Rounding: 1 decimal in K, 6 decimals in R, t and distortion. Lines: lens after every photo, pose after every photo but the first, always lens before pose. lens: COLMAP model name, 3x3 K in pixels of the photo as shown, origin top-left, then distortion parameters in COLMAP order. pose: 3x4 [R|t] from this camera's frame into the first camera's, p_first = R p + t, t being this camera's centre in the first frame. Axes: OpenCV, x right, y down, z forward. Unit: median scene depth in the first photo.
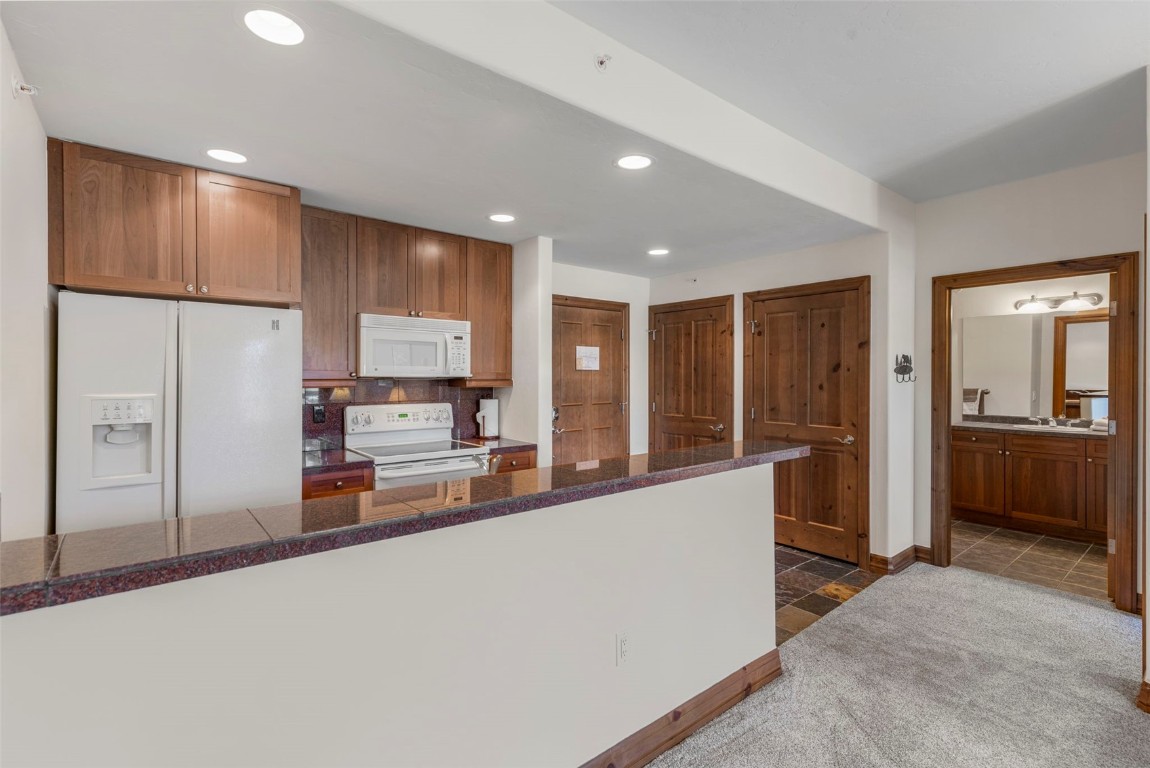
lens RADIAL K [[526.6, 0, 570.5], [0, 526.6, 377.9], [0, 0, 1]] dist [0.003626, 0.000411]
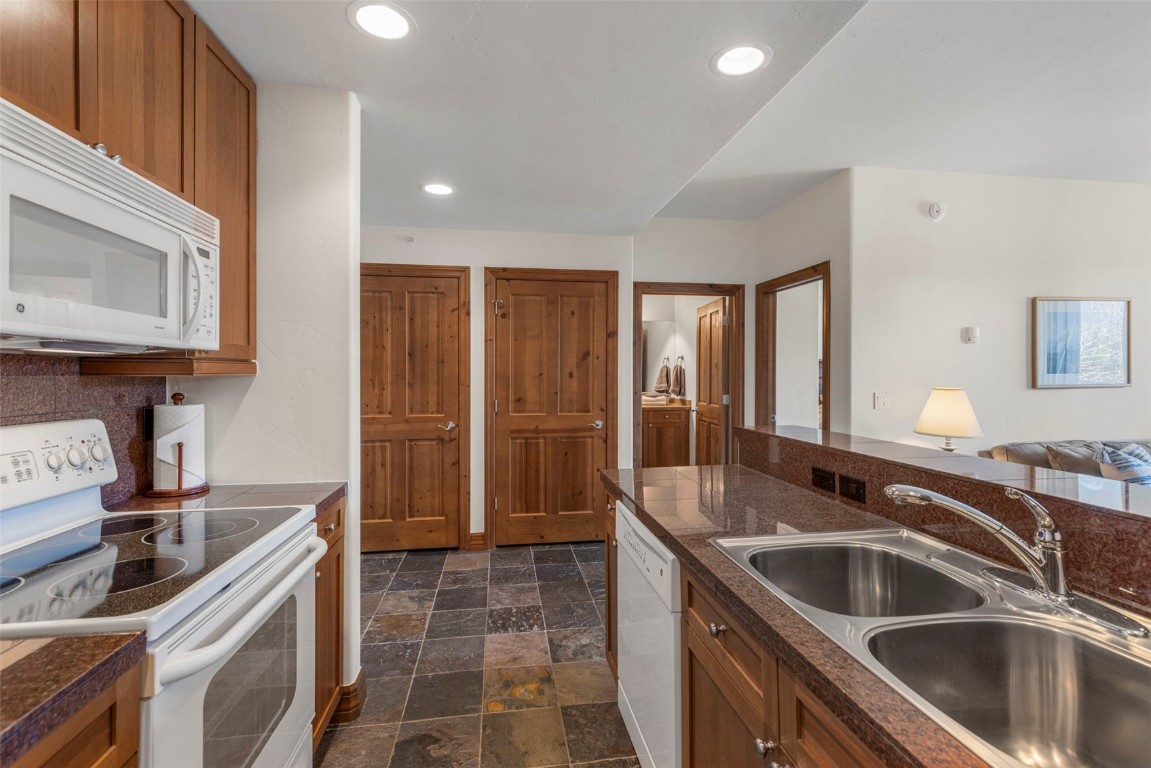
lens RADIAL K [[520.2, 0, 574.8], [0, 520.2, 374.6], [0, 0, 1]] dist [0.005275, -0.000479]
pose [[0.504368, -0.002392, 0.863486, -0.374435], [0.002408, 0.999996, 0.001363, 0.015730], [-0.863485, 0.001392, 0.504372, 0.498159]]
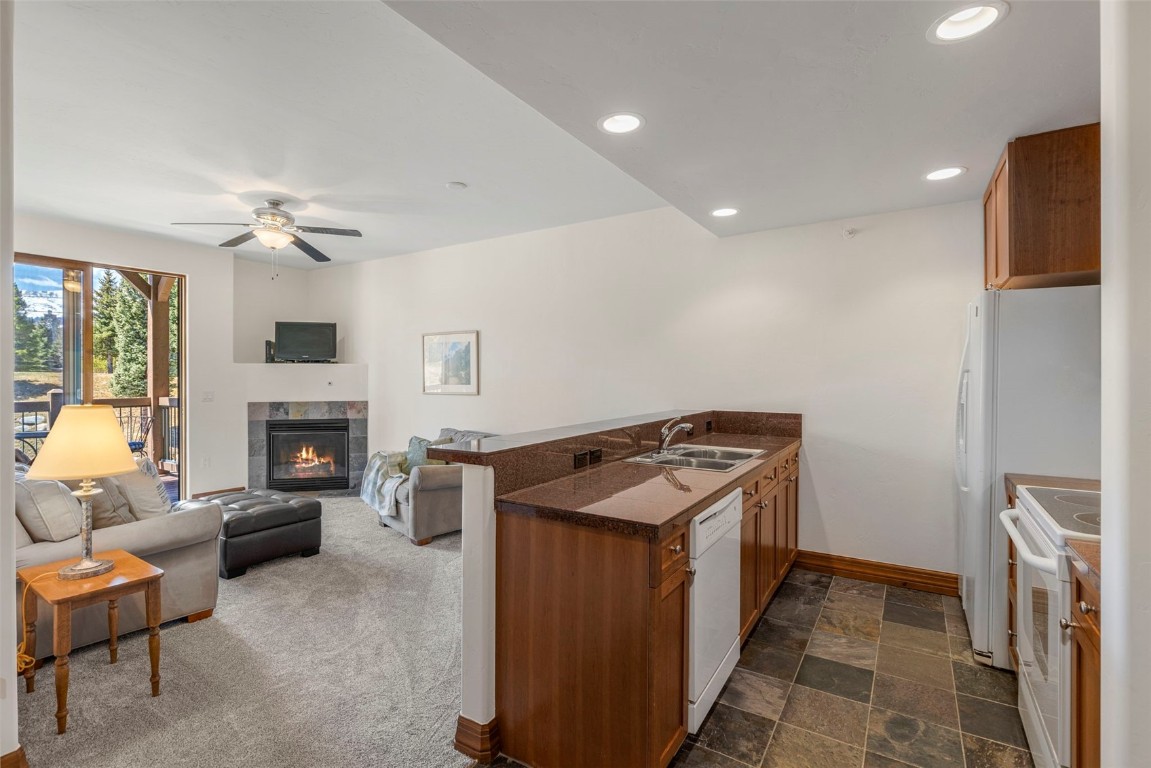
lens RADIAL K [[542.3, 0, 580.2], [0, 542.3, 373.8], [0, 0, 1]] dist [-0.005439, 0.000968]
pose [[-0.942719, 0.001044, -0.333586, 0.297679], [0.001173, 0.999999, -0.000187, 0.006072], [0.333585, -0.000567, -0.942720, 1.108936]]
